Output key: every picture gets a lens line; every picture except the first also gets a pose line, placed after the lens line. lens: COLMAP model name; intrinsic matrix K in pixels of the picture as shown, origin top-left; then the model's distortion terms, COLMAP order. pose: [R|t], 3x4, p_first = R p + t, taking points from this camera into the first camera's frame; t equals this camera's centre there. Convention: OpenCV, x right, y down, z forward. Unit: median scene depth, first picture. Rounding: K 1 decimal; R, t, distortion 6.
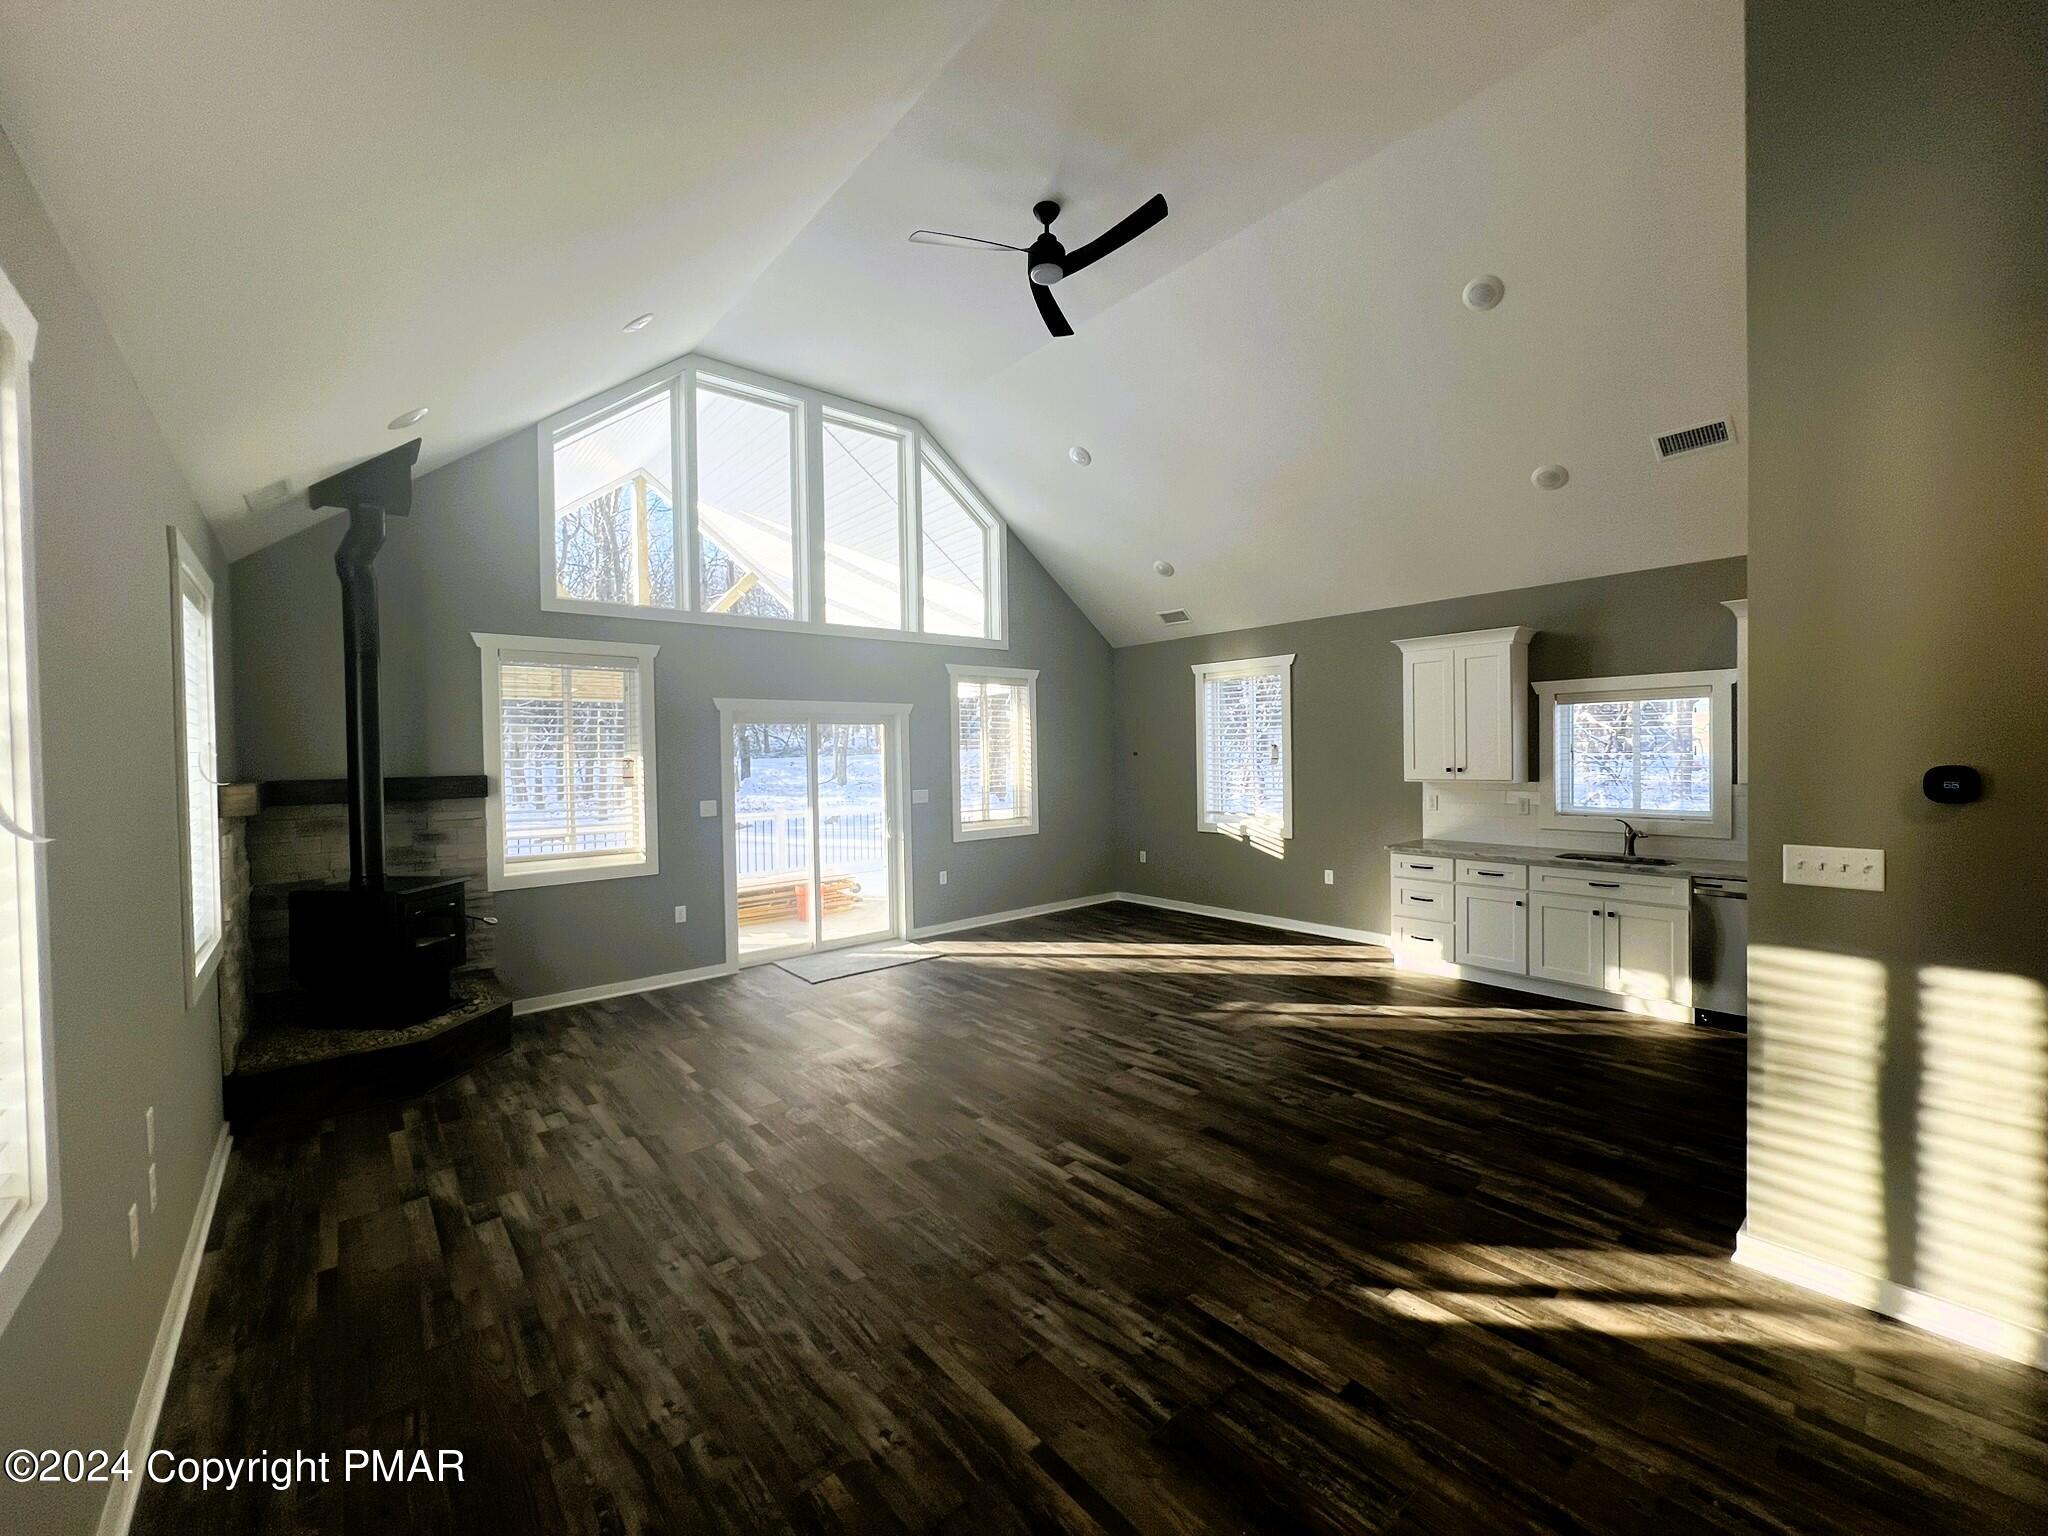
lens RADIAL K [[815.6, 0, 1021.5], [0, 815.6, 764.3], [0, 0, 1]] dist [-0.000386, 0.000156]
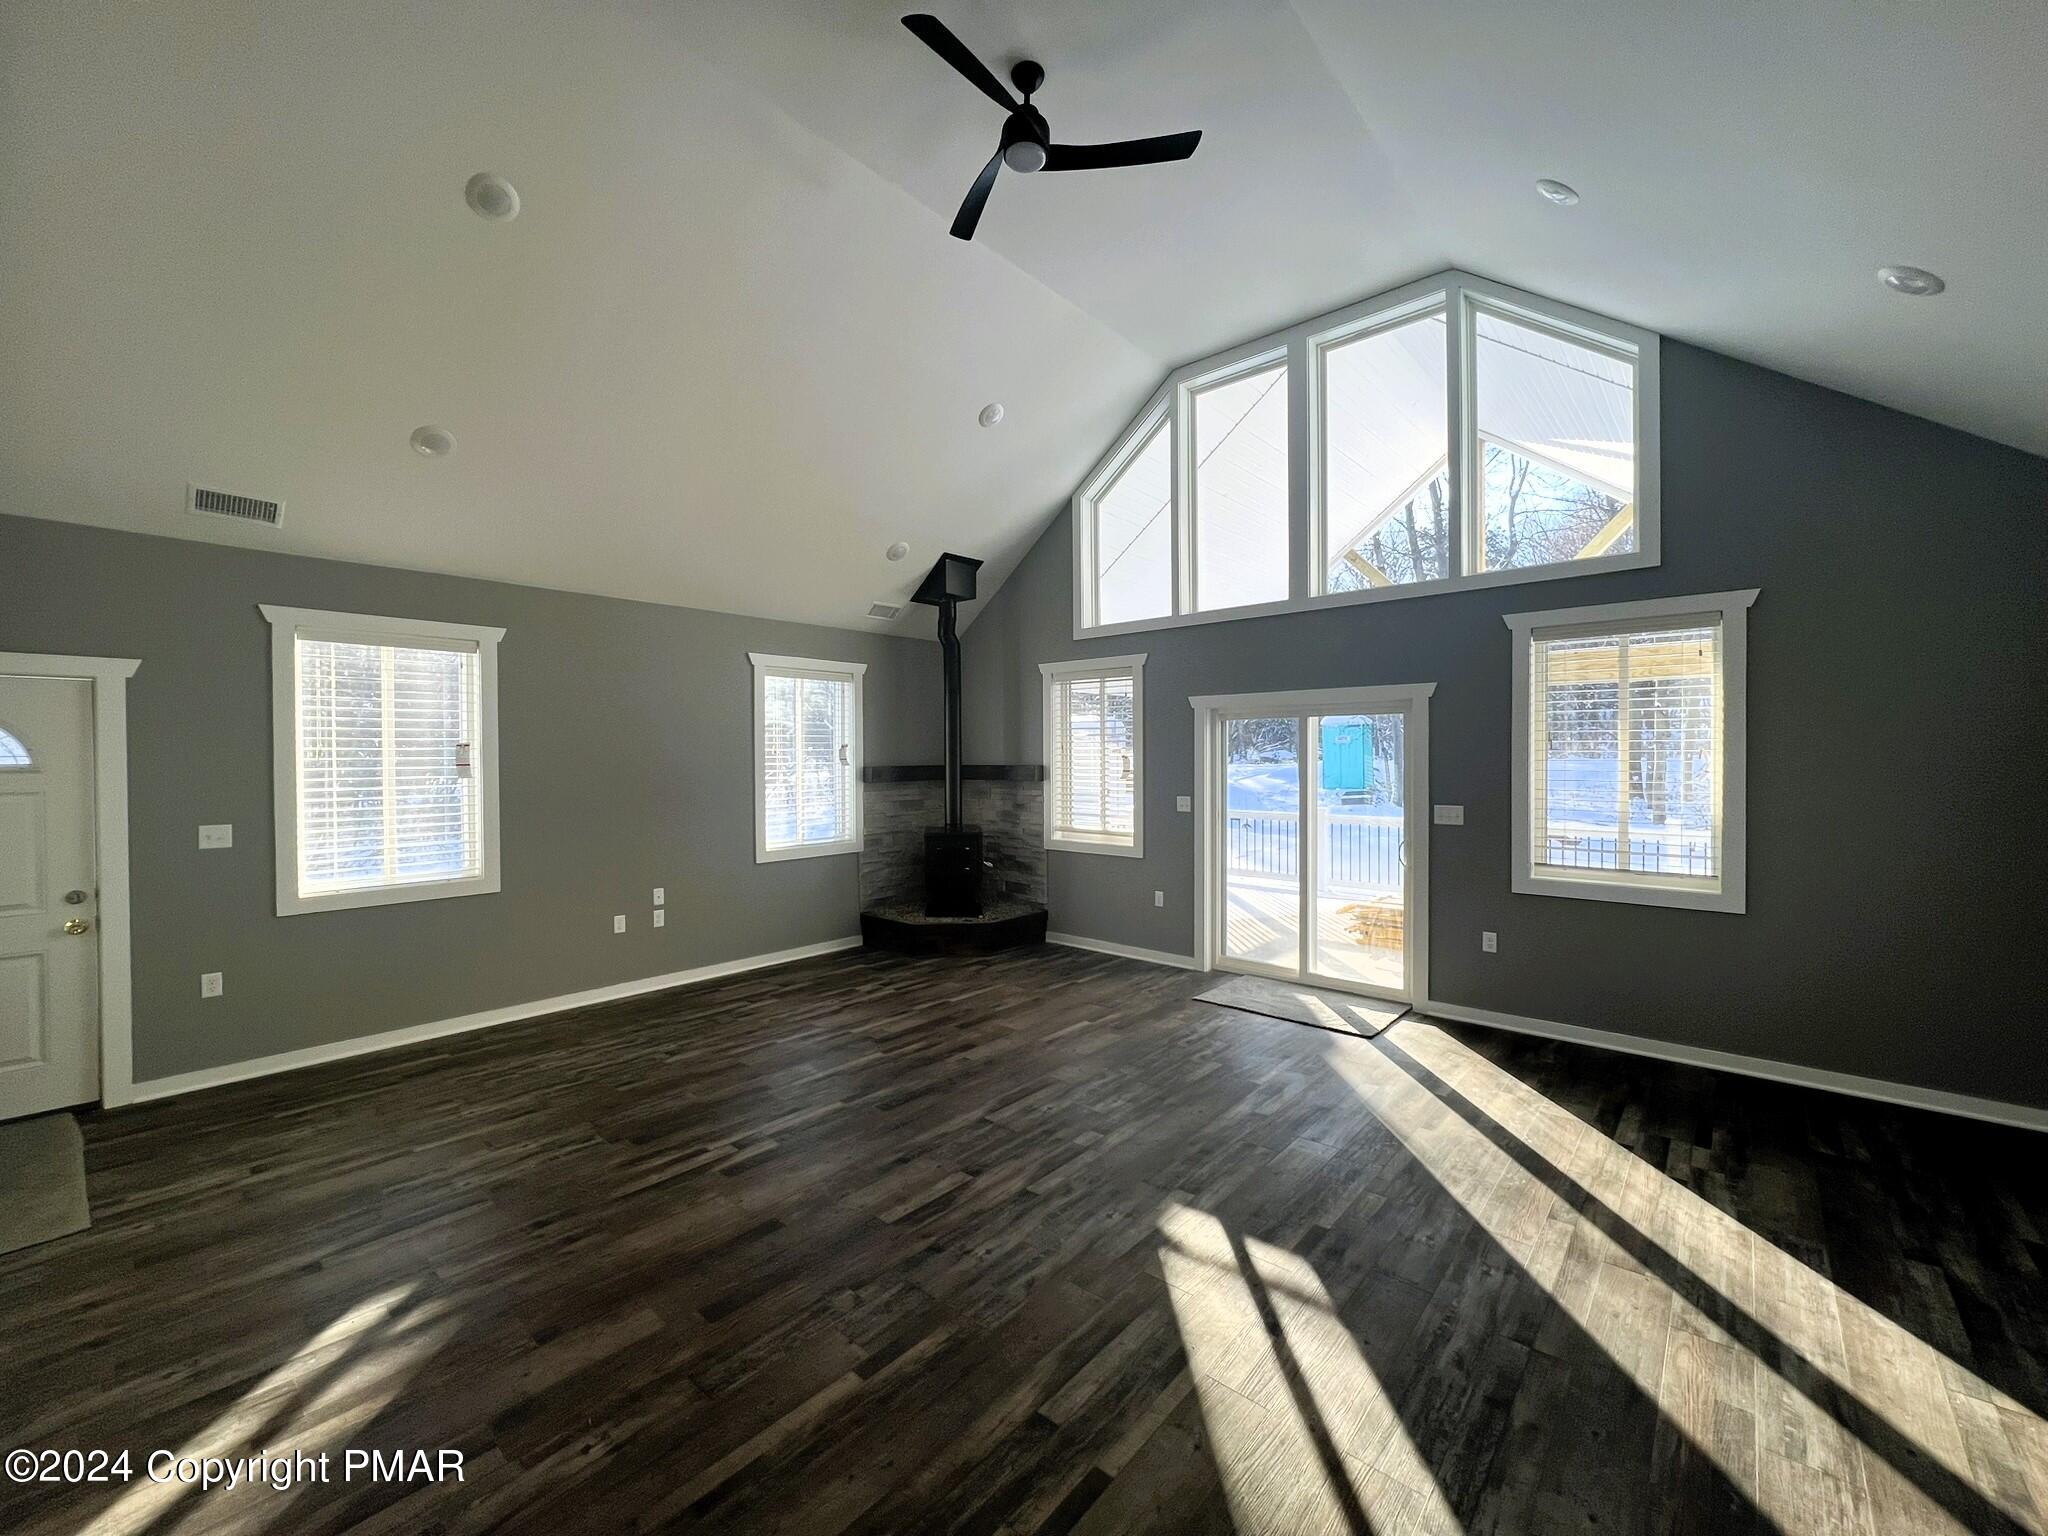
lens RADIAL K [[815.6, 0, 1021.5], [0, 815.6, 764.3], [0, 0, 1]] dist [-0.000386, 0.000156]
pose [[0.138986, 0.027806, -0.989904, 0.705123], [-0.012090, 0.999579, 0.026380, -0.024651], [0.990221, 0.008301, 0.139263, 0.749841]]
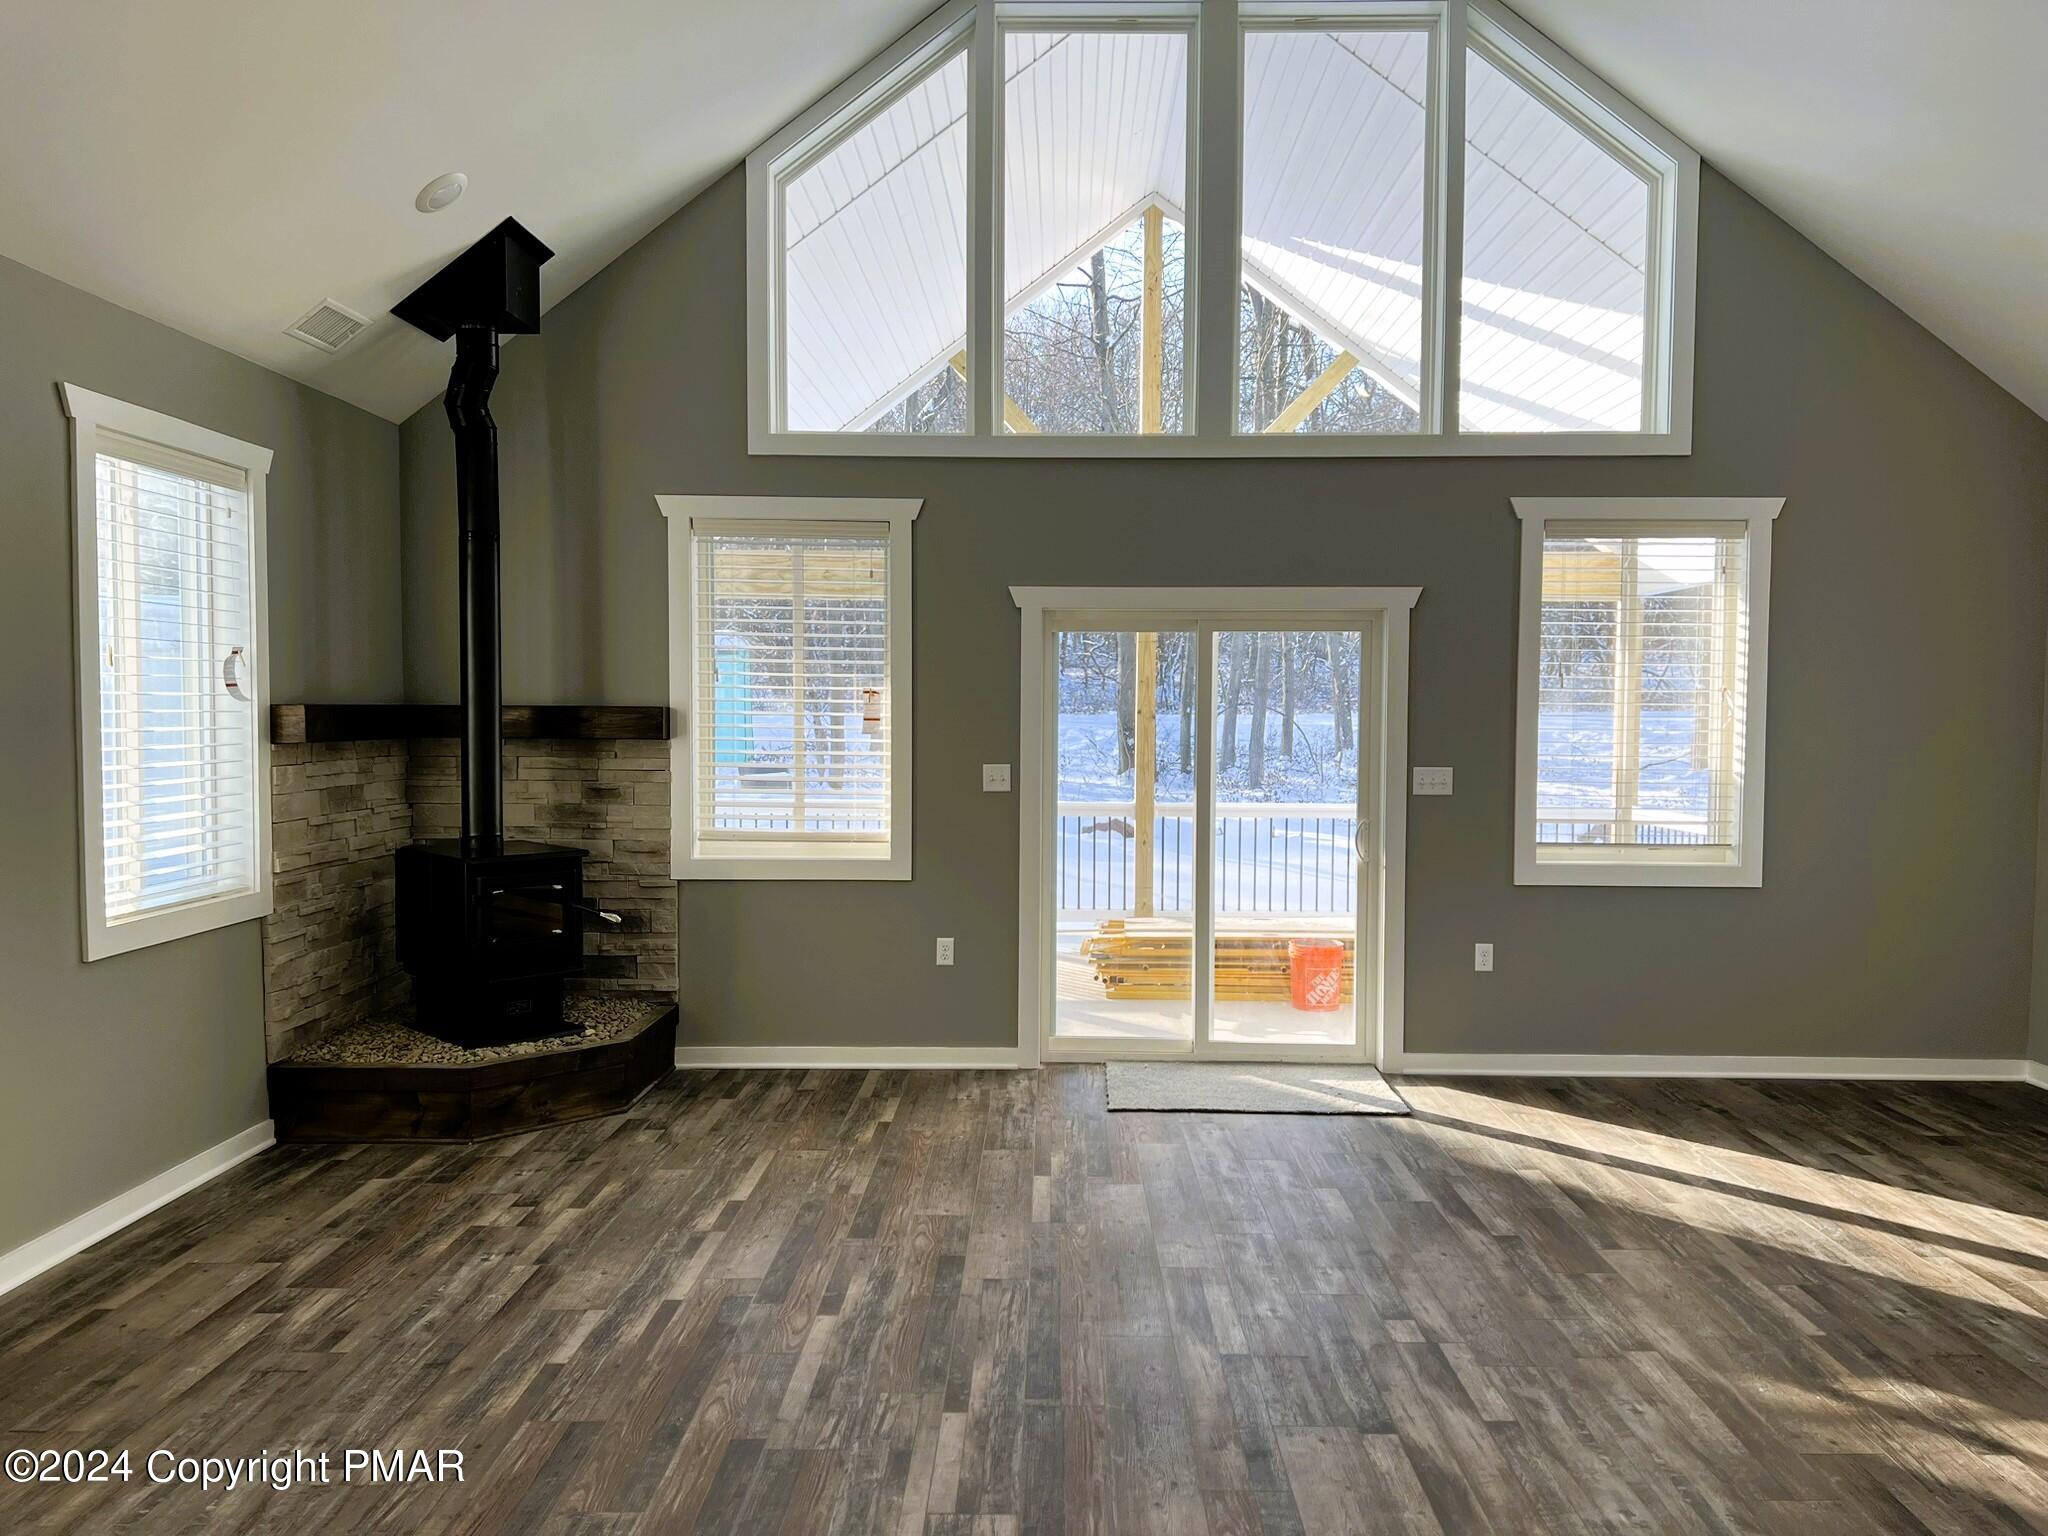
lens RADIAL K [[1526.7, 0, 1042.3], [0, 1526.7, 774.1], [0, 0, 1]] dist [0.072921, -0.073787]
pose [[0.756343, 0.050868, -0.652194, 0.400751], [-0.029787, 0.998616, 0.043344, 0.004278], [0.653497, -0.013356, 0.756812, 0.231542]]
